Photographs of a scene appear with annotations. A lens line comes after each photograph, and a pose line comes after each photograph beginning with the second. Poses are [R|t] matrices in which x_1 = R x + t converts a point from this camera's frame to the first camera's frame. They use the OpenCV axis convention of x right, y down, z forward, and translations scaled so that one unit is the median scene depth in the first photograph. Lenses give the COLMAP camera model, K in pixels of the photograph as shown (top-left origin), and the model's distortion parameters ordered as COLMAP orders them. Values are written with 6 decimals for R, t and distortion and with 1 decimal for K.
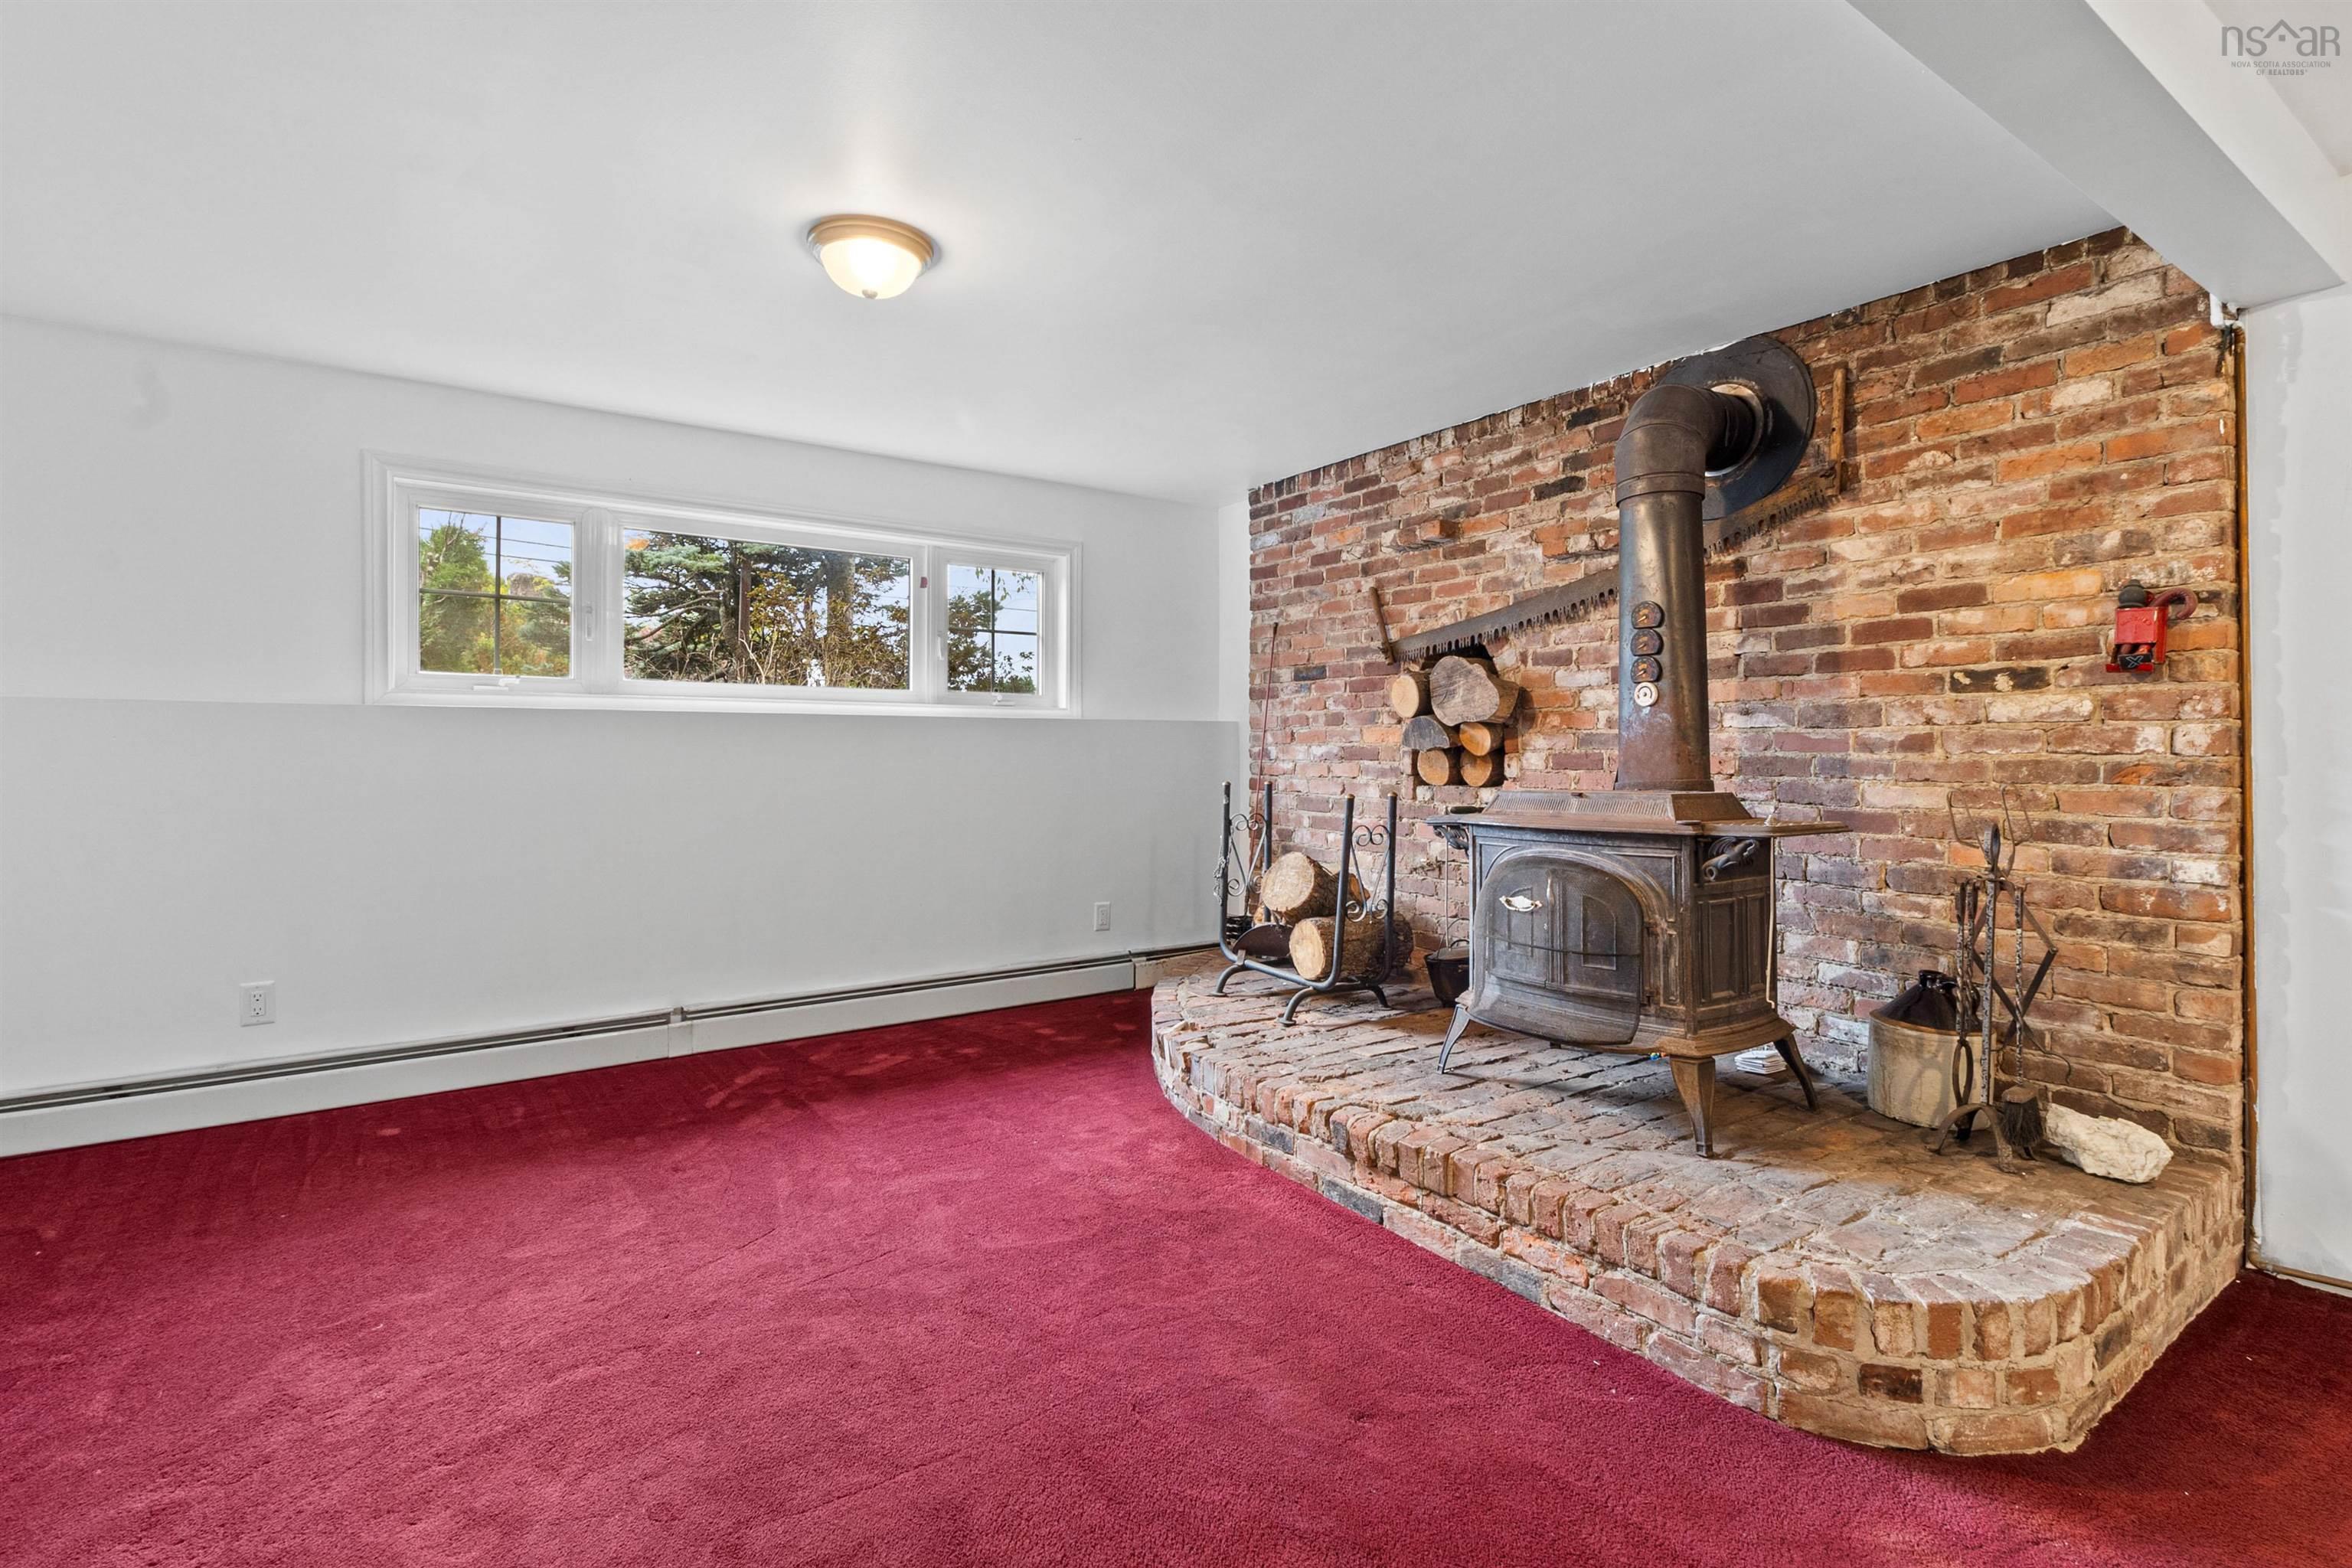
lens RADIAL K [[1089.3, 0, 1175.7], [0, 1089.3, 749.6], [0, 0, 1]] dist [0.002368, 0.000888]
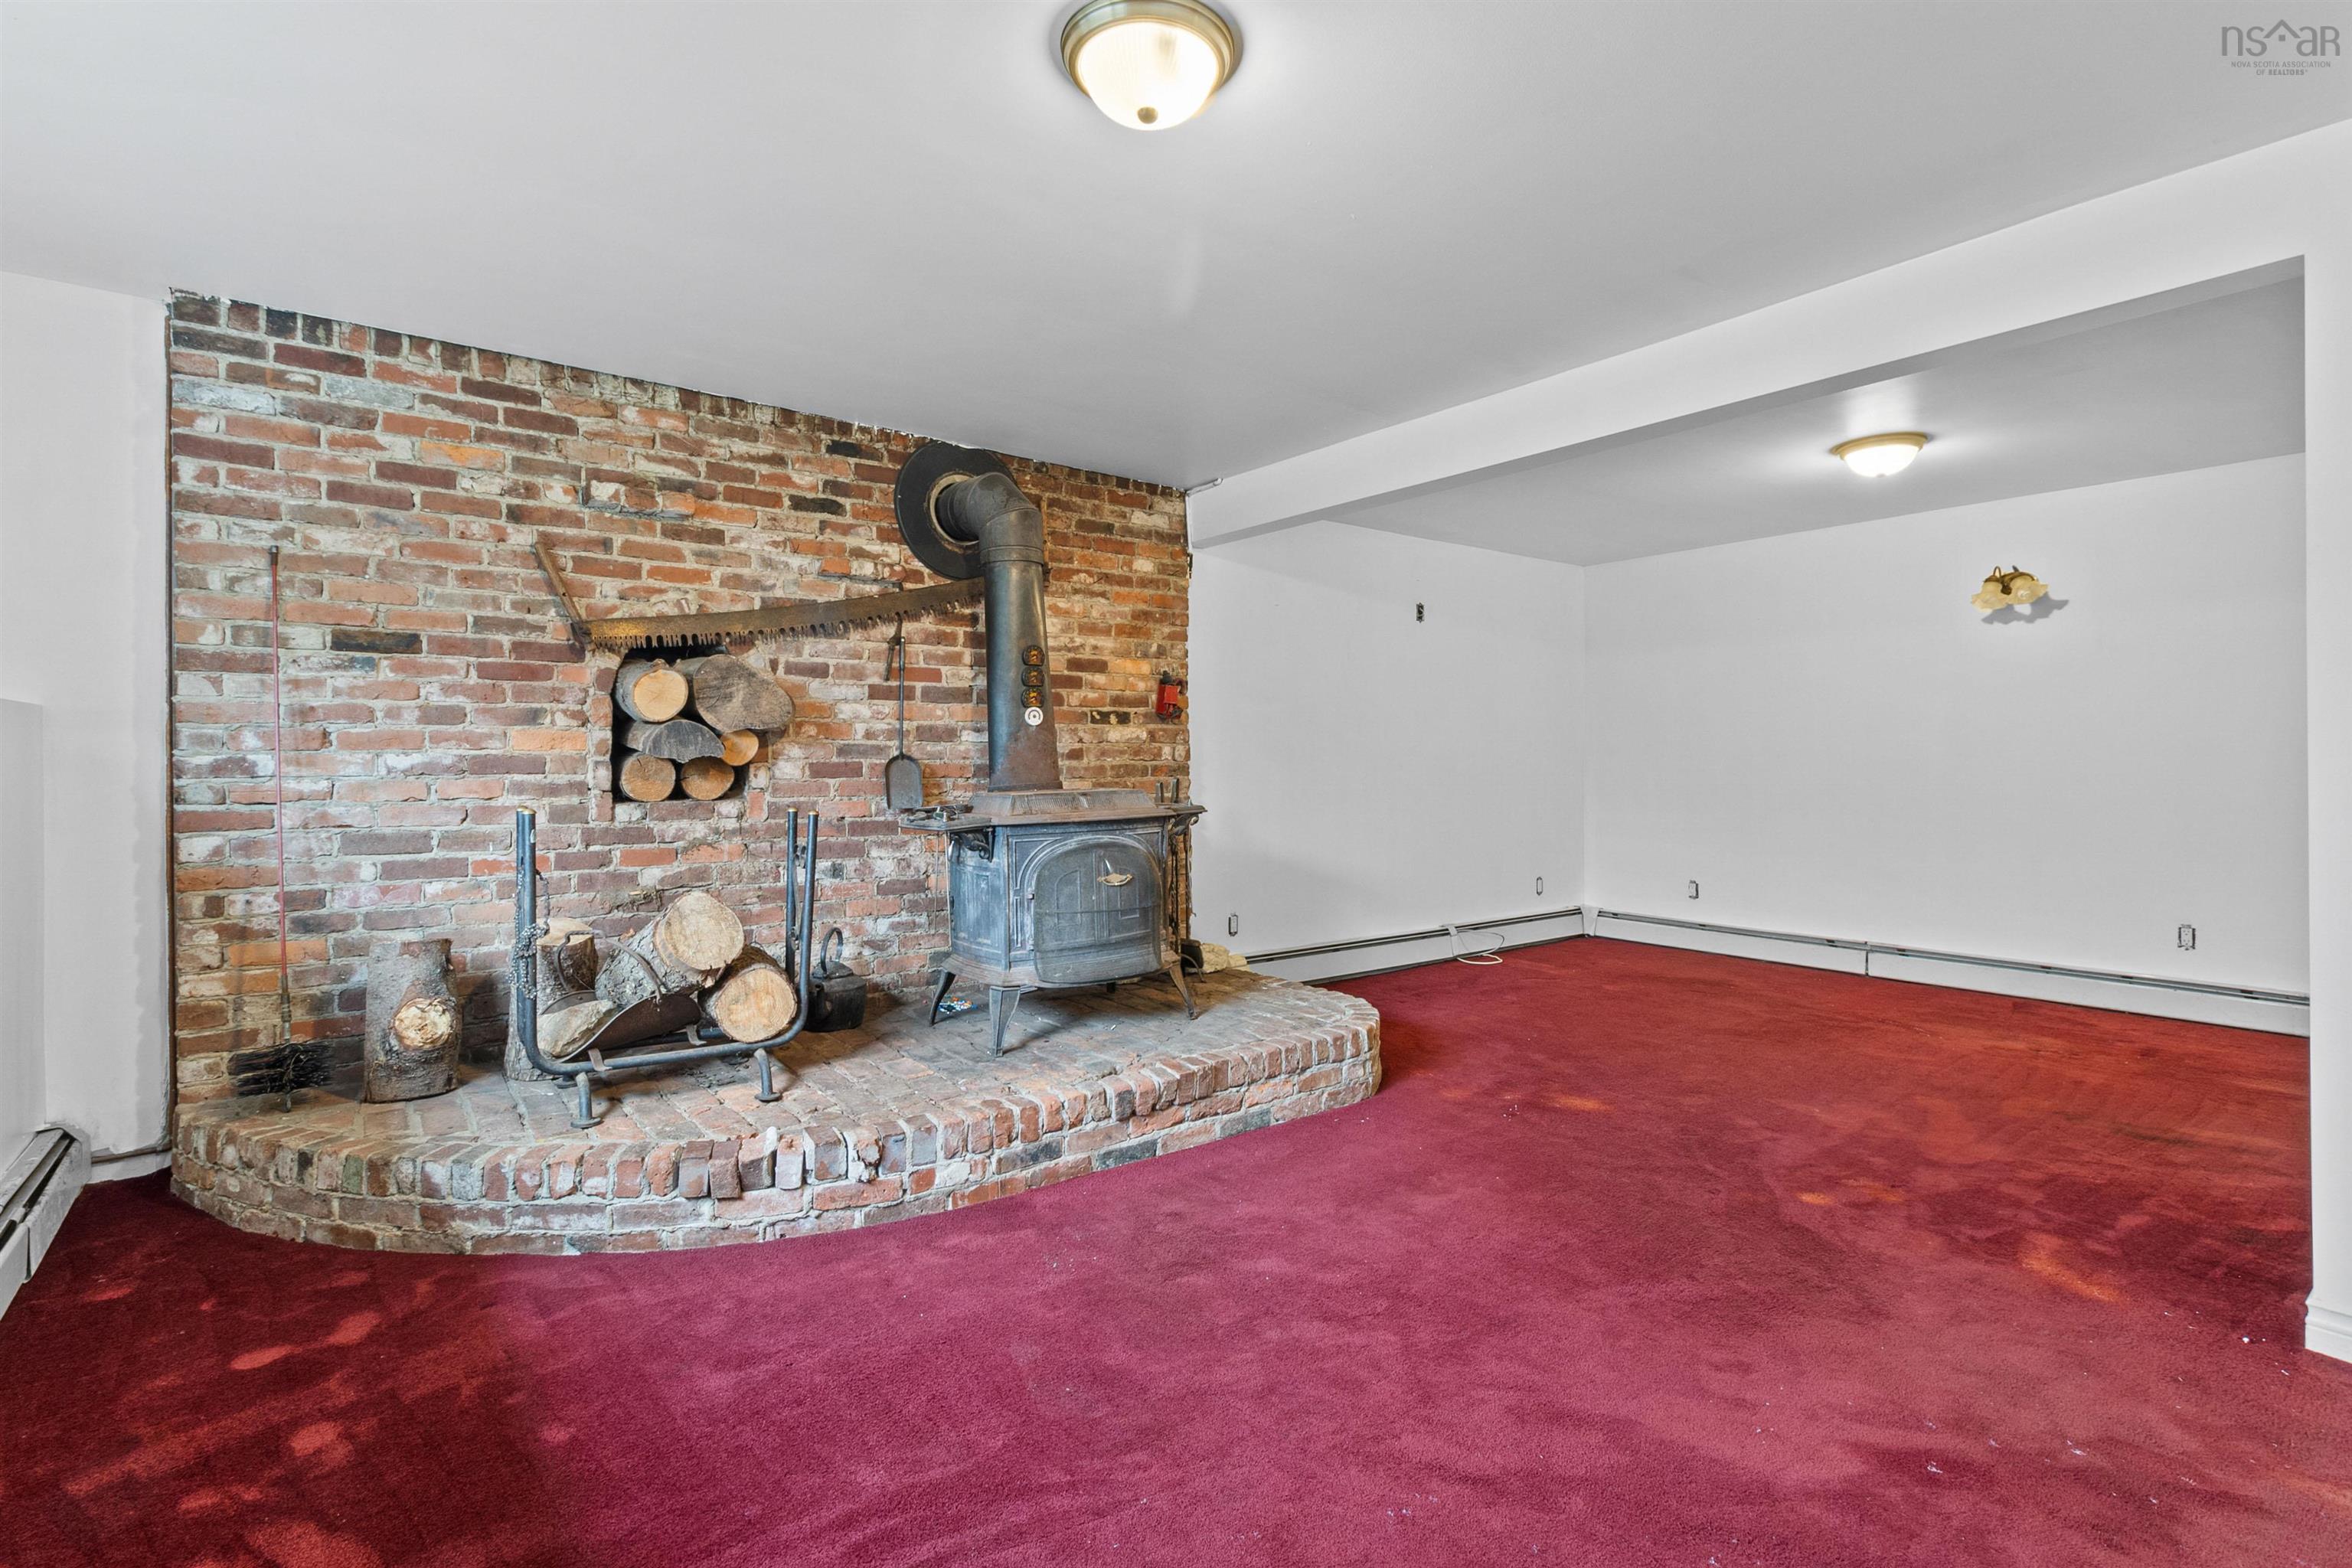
lens RADIAL K [[1089.3, 0, 1175.7], [0, 1089.3, 749.6], [0, 0, 1]] dist [0.002368, 0.000888]
pose [[-0.046813, 0.002313, 0.998901, -0.672222], [-0.002548, 0.999994, -0.002435, -0.006769], [-0.998900, -0.002659, -0.046807, 0.684111]]
